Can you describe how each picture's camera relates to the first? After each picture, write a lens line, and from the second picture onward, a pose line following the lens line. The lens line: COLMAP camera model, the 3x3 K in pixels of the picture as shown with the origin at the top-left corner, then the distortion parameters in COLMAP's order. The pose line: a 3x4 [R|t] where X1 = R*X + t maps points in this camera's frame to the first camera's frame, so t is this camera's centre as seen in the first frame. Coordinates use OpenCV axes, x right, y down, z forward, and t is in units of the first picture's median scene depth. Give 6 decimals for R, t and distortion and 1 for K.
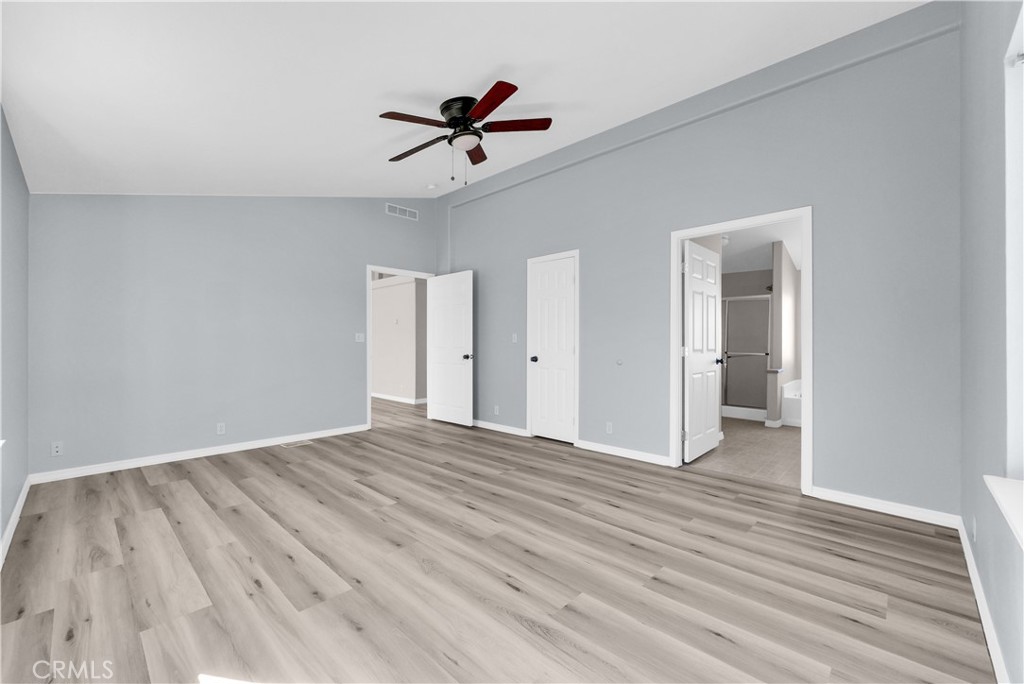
lens RADIAL K [[419.4, 0, 512.5], [0, 419.4, 340.2], [0, 0, 1]] dist [0.008112, -0.000487]
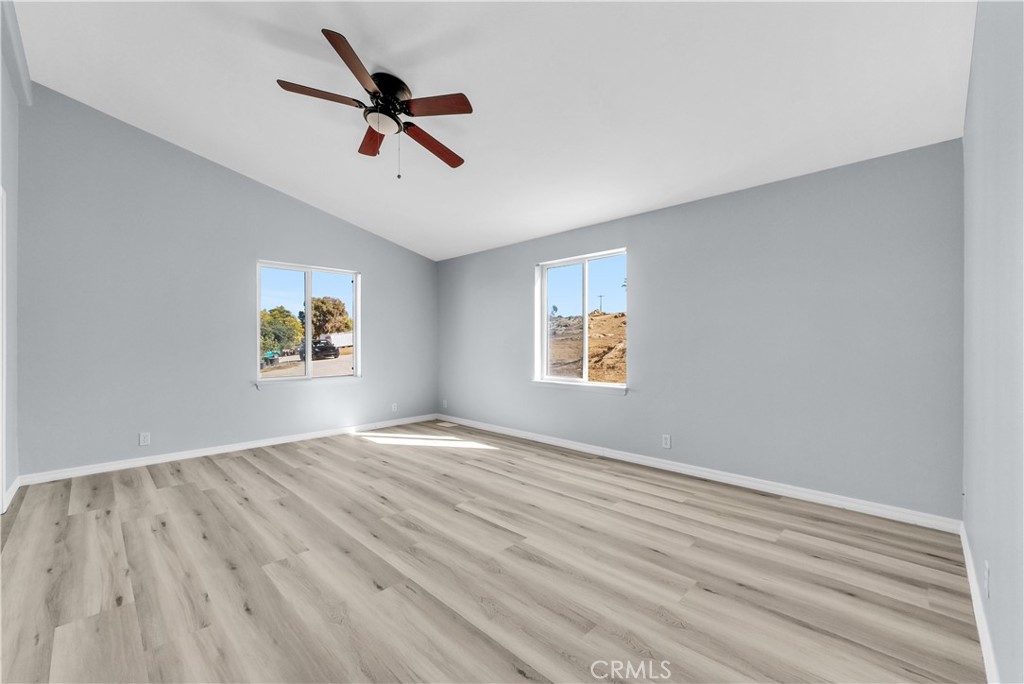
lens RADIAL K [[419.4, 0, 511.9], [0, 419.4, 345.7], [0, 0, 1]] dist [0.008112, -0.000487]
pose [[-0.999873, 0.002041, 0.015805, -0.433550], [0.001991, 0.999993, -0.003215, 0.017525], [-0.015811, -0.003183, -0.999870, 2.028893]]
